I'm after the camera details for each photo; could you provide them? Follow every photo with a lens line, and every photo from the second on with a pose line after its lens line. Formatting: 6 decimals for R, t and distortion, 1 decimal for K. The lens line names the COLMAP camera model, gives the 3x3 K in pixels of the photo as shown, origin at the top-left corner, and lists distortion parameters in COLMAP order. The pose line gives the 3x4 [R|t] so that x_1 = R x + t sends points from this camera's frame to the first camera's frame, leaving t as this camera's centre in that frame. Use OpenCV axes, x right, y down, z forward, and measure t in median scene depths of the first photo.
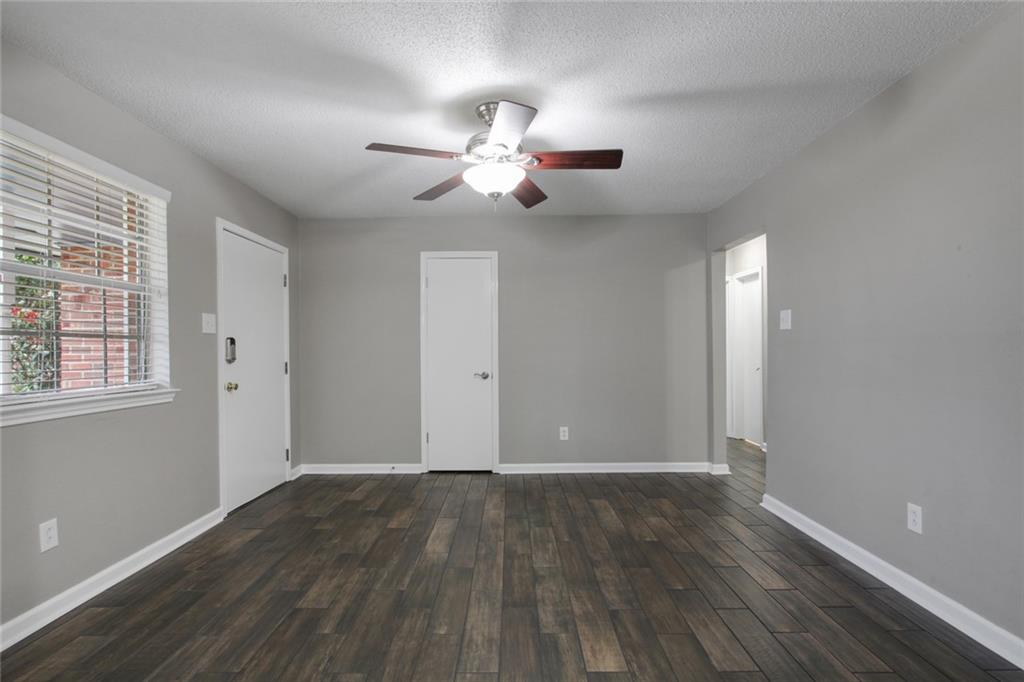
lens RADIAL K [[492.3, 0, 493.4], [0, 492.3, 351.1], [0, 0, 1]] dist [-0.010823, 0.000882]
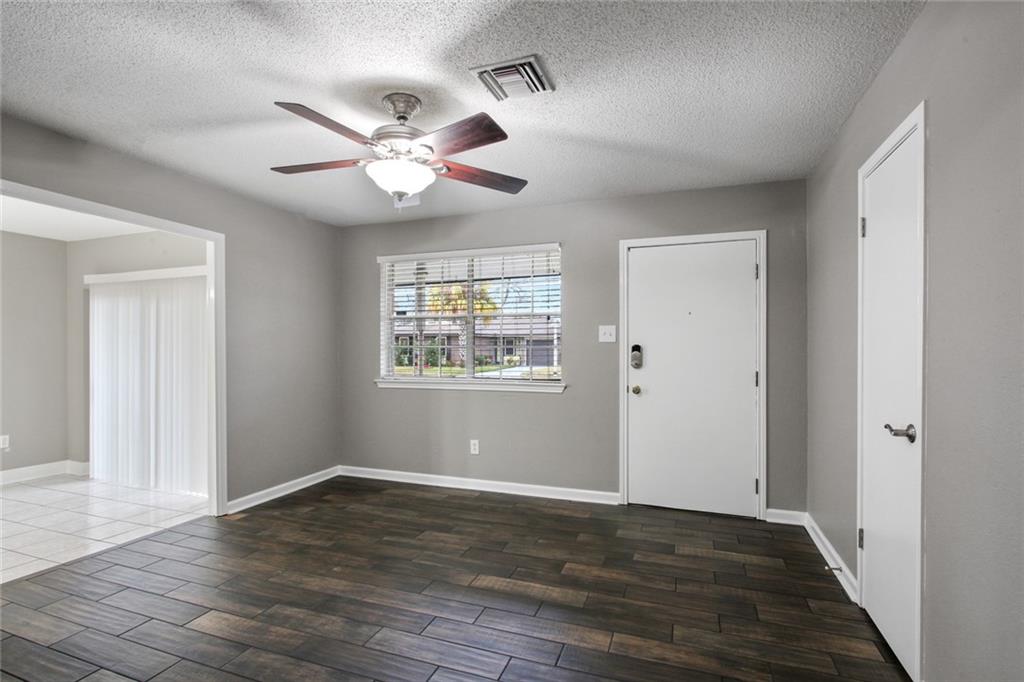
lens RADIAL K [[492.3, 0, 516.1], [0, 492.3, 346.6], [0, 0, 1]] dist [-0.010823, 0.000882]
pose [[-0.306343, 0.002614, -0.951918, 0.641904], [-0.000274, 0.999996, 0.002834, -0.028964], [0.951921, 0.001129, -0.306341, 1.176157]]
